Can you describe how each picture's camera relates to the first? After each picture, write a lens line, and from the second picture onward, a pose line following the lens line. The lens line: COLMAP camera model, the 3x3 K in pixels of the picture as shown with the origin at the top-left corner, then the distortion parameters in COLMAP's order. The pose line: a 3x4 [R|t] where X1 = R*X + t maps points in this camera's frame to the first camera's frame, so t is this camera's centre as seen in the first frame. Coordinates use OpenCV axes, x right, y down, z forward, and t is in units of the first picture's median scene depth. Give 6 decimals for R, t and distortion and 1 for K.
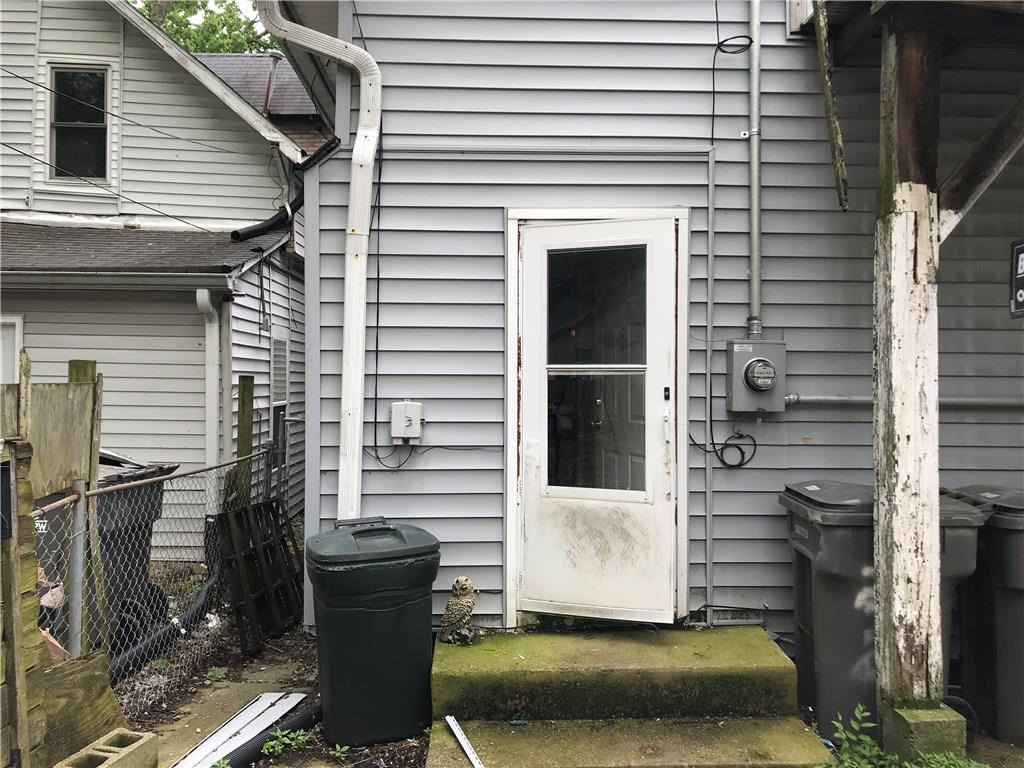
lens RADIAL K [[843.5, 0, 510.8], [0, 843.5, 380.7], [0, 0, 1]] dist [0.014124, 0.004416]
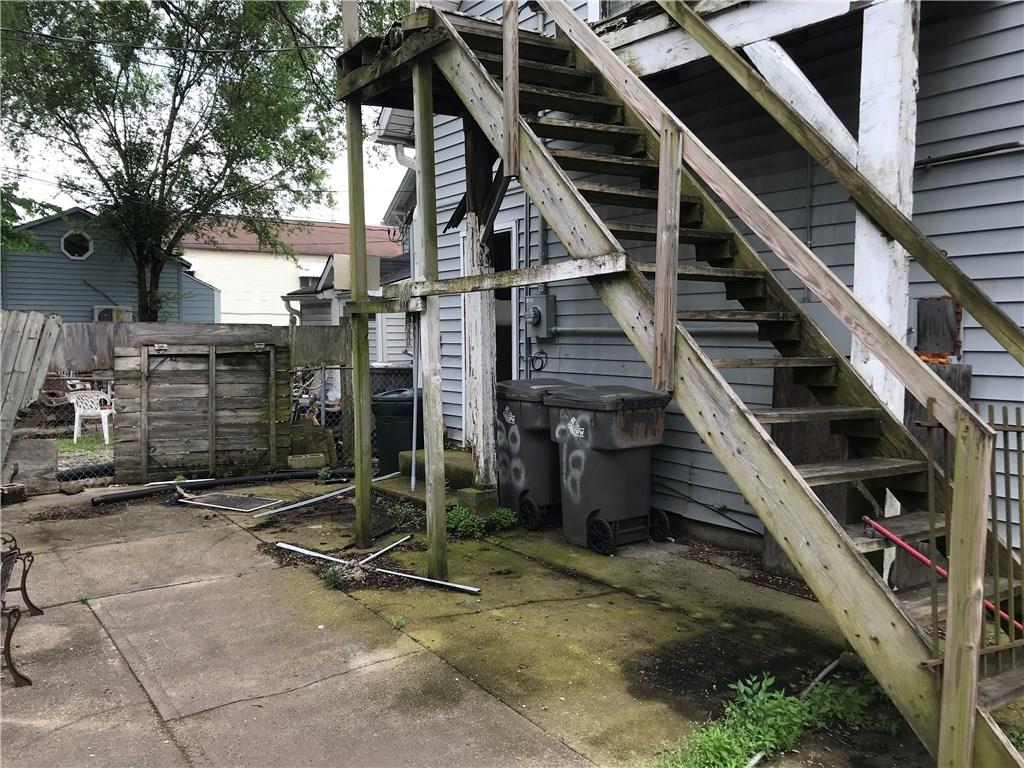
lens RADIAL K [[830.3, 0, 510.1], [0, 830.3, 380.5], [0, 0, 1]] dist [0.140870, -0.176134]
pose [[0.555957, 0.040589, -0.830219, 1.656825], [0.013199, 0.998250, 0.057642, 0.026268], [0.831106, -0.043004, 0.554449, 0.024482]]
